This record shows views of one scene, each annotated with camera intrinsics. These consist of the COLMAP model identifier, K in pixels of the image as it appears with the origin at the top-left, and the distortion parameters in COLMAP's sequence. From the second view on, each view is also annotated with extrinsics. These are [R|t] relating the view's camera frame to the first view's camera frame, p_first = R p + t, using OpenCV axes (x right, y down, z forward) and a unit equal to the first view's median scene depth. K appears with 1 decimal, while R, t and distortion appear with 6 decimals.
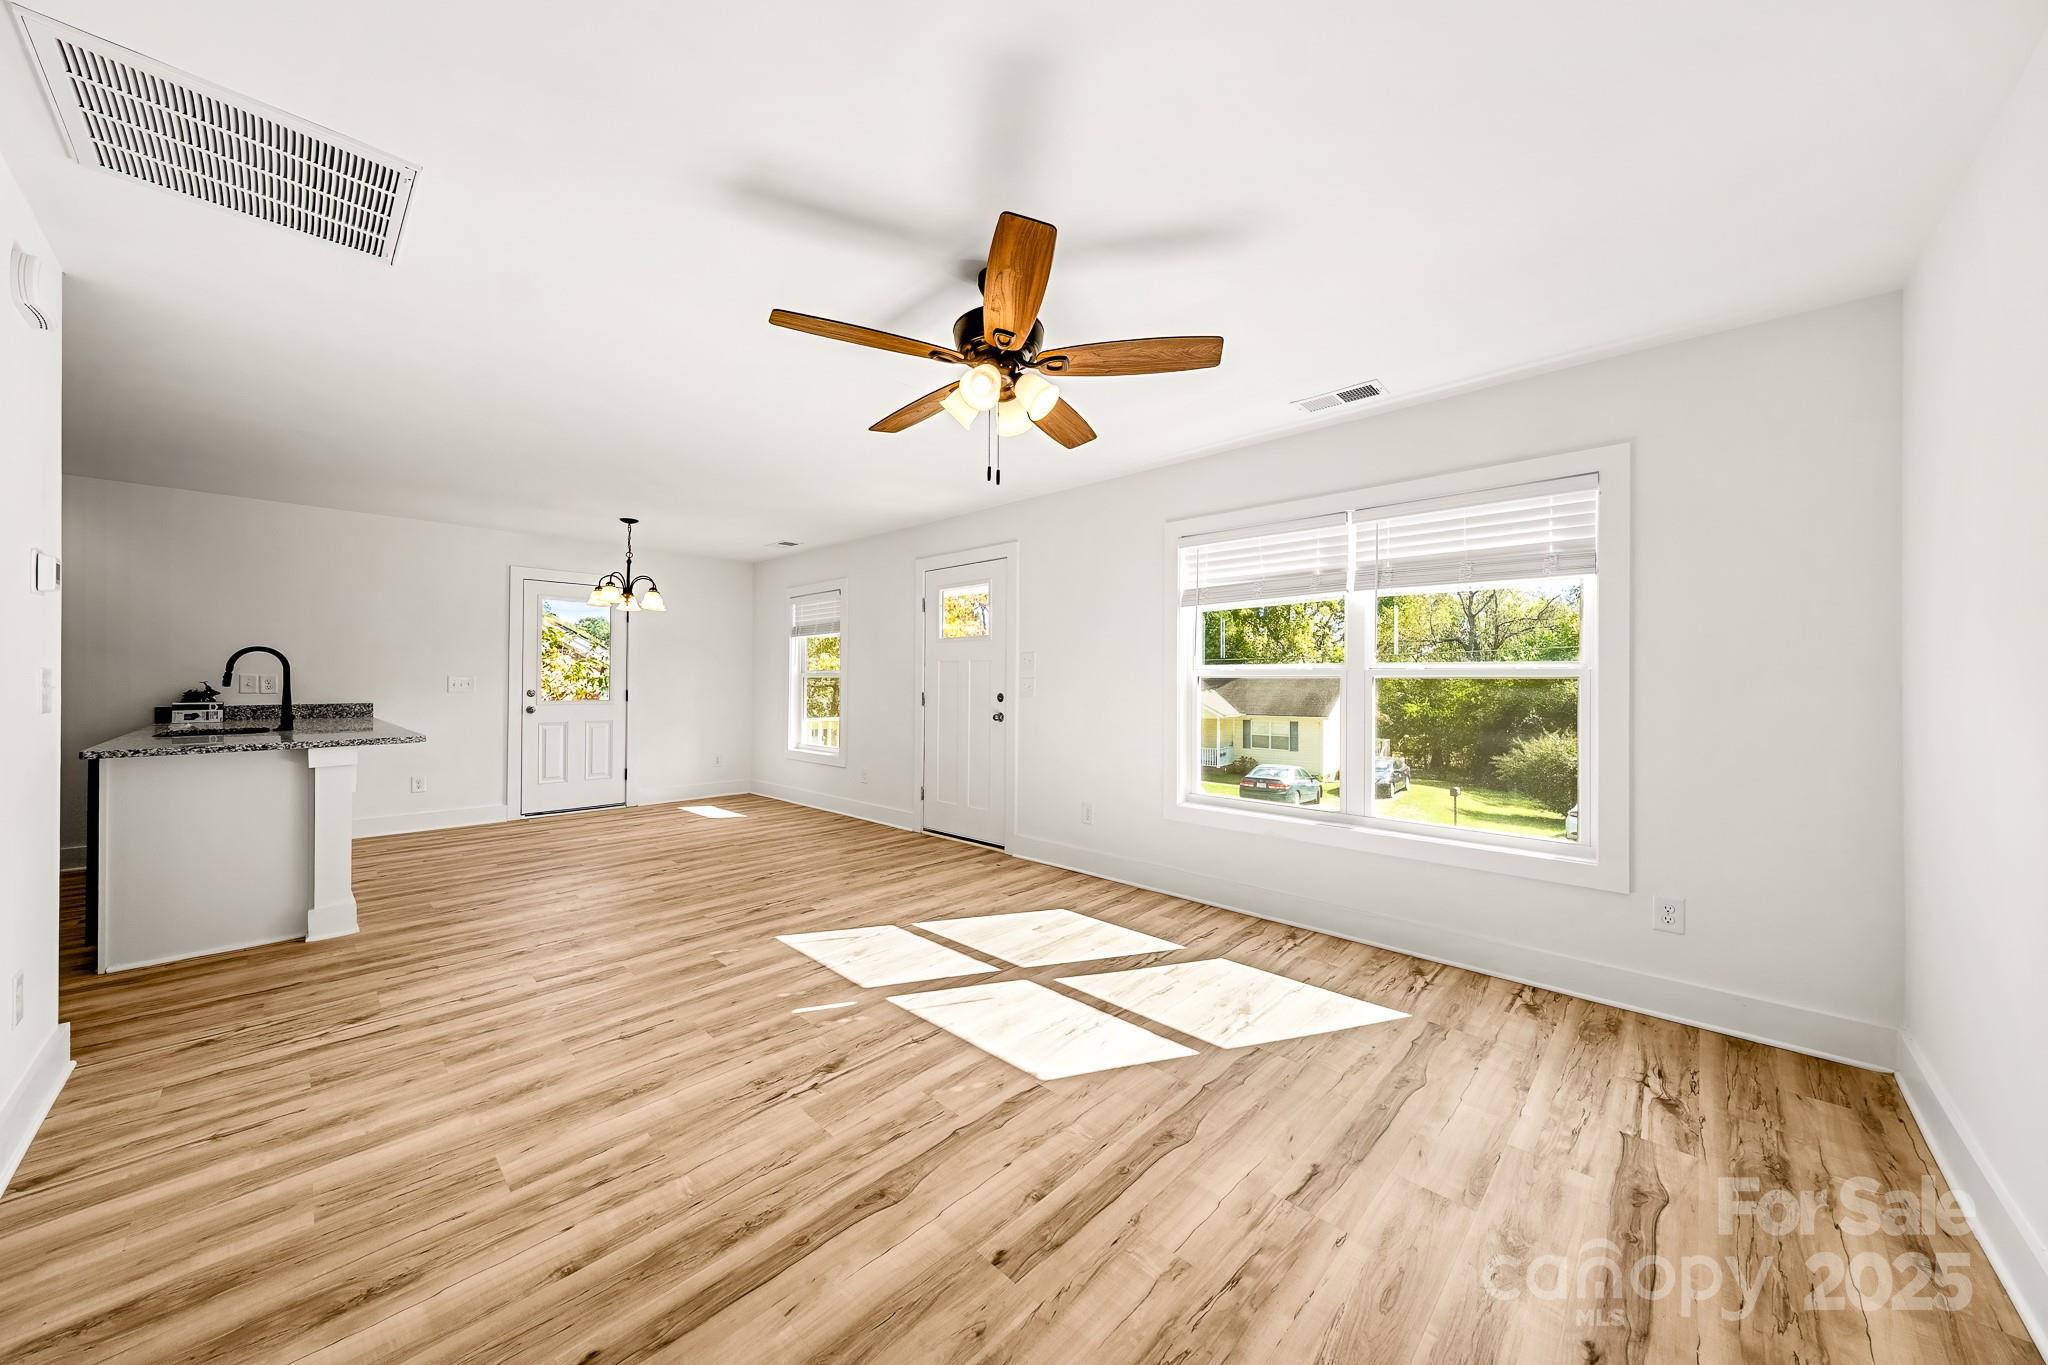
lens RADIAL K [[693.2, 0, 1024.0], [0, 693.2, 682.5], [0, 0, 1]] dist [0.000799, 0.000003]
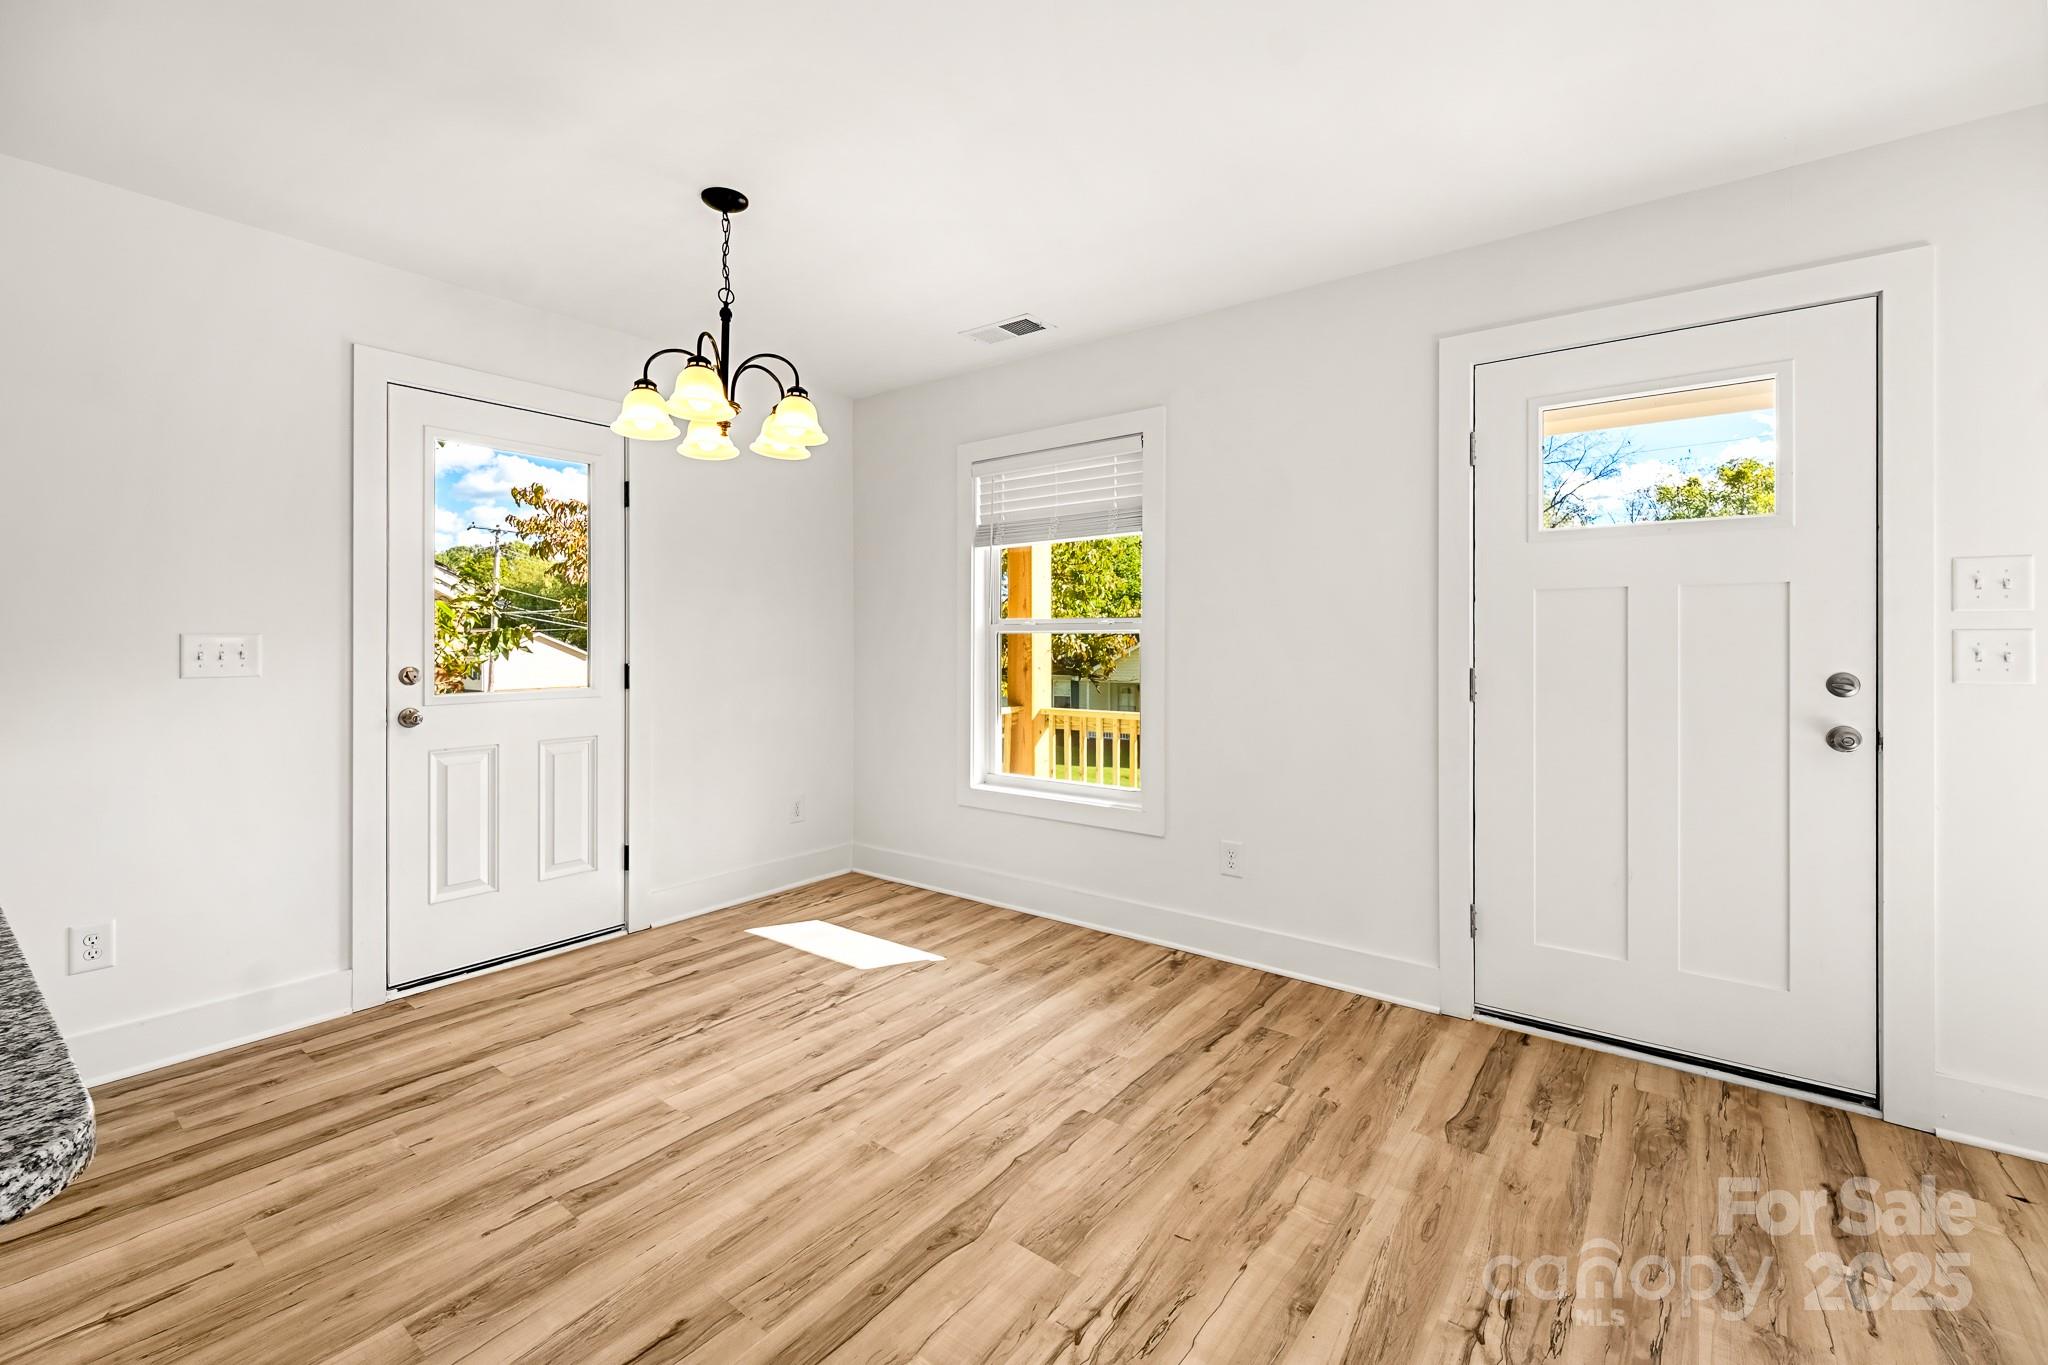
lens RADIAL K [[858.5, 0, 1021.7], [0, 858.5, 639.4], [0, 0, 1]] dist [0.008247, -0.000725]
pose [[0.995674, -0.006481, 0.092691, -0.503239], [0.005984, 0.999966, 0.005636, -0.006857], [-0.092725, -0.005057, 0.995679, 0.591234]]
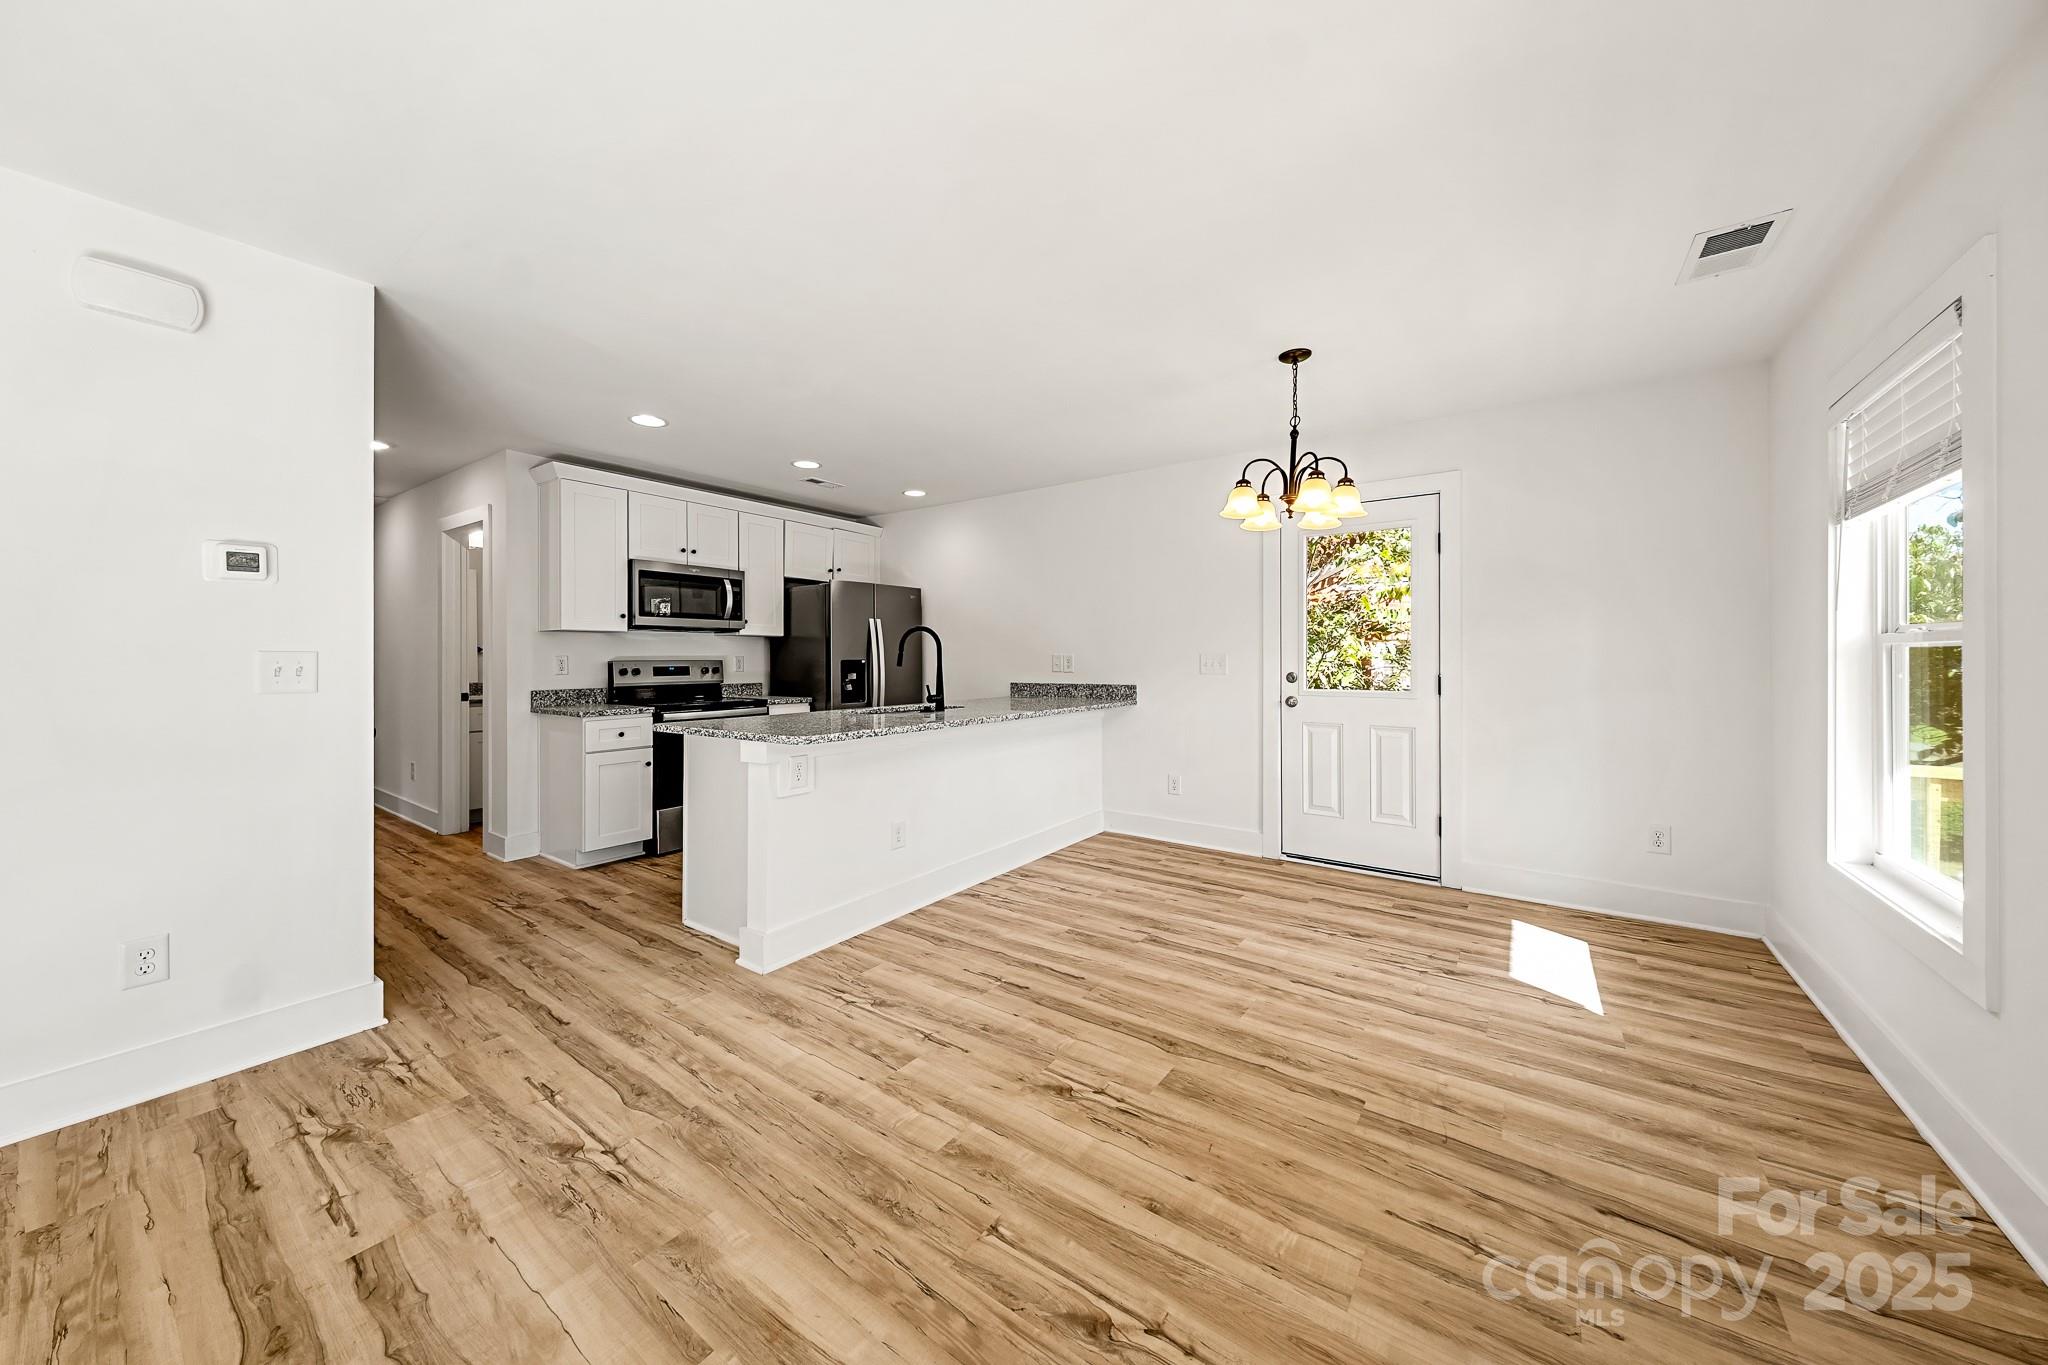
lens RADIAL K [[711.2, 0, 1028.5], [0, 711.2, 655.8], [0, 0, 1]] dist [0.000439, -0.000017]
pose [[0.130949, -0.005097, -0.991376, -0.065886], [0.002247, 0.999986, -0.004845, -0.003384], [0.991386, -0.001593, 0.130959, 0.798445]]
